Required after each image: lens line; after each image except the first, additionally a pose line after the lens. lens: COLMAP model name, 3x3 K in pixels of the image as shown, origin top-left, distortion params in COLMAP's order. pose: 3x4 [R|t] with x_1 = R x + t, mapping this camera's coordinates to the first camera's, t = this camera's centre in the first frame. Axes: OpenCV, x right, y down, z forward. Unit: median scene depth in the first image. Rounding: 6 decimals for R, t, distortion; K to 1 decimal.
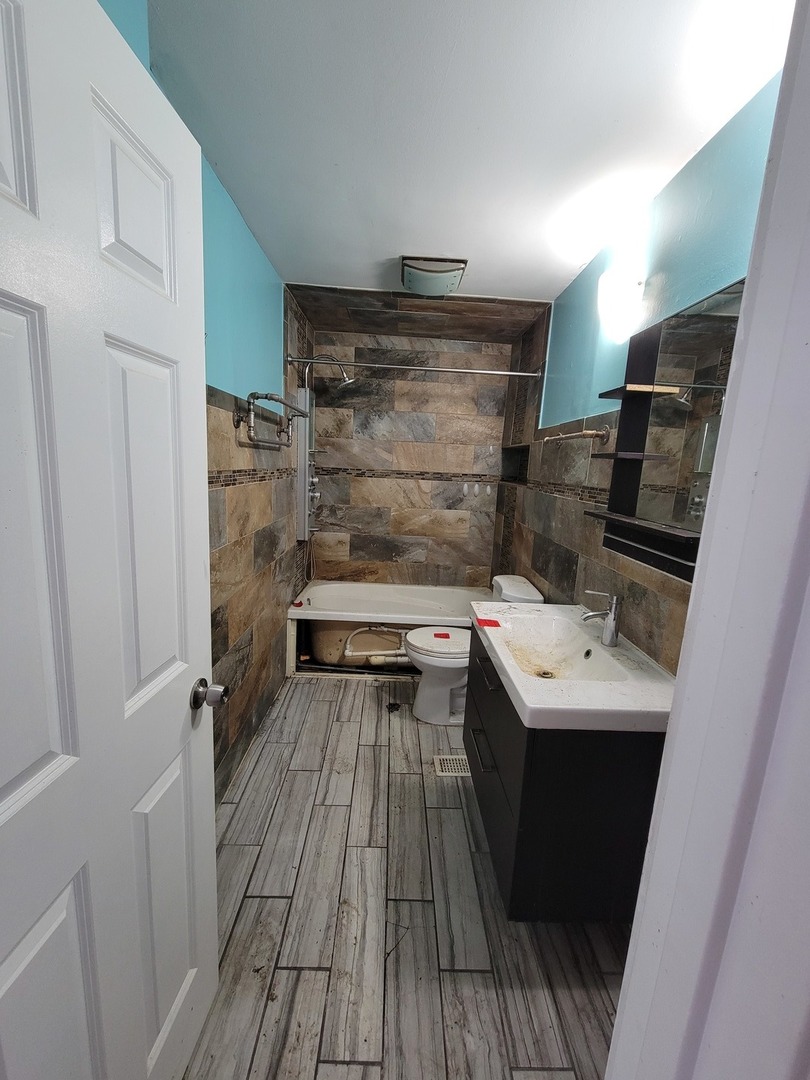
lens RADIAL K [[438.5, 0, 403.5], [0, 438.5, 536.9], [0, 0, 1]] dist [0.000593, -0.003267]
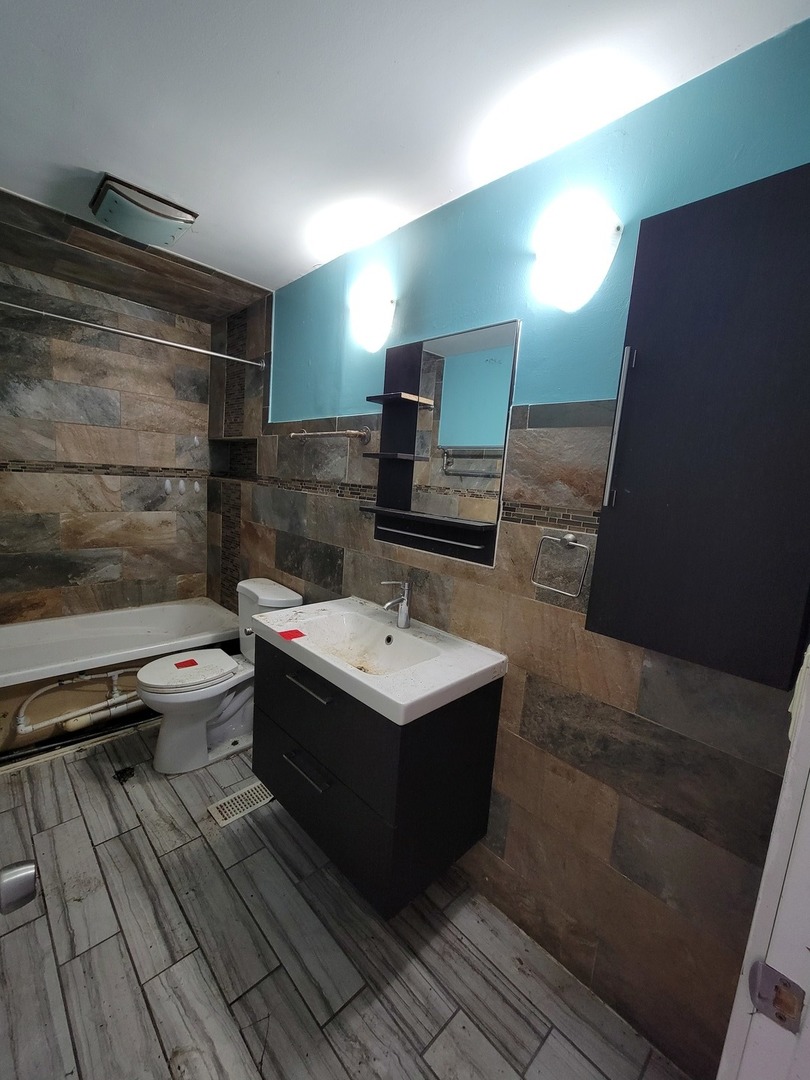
lens RADIAL K [[438.5, 0, 403.5], [0, 438.5, 536.9], [0, 0, 1]] dist [0.000593, -0.003267]
pose [[0.727064, -0.094970, 0.679970, -0.164986], [0.084035, 0.995250, 0.049149, -0.022113], [-0.681407, 0.021406, 0.731591, 0.112746]]
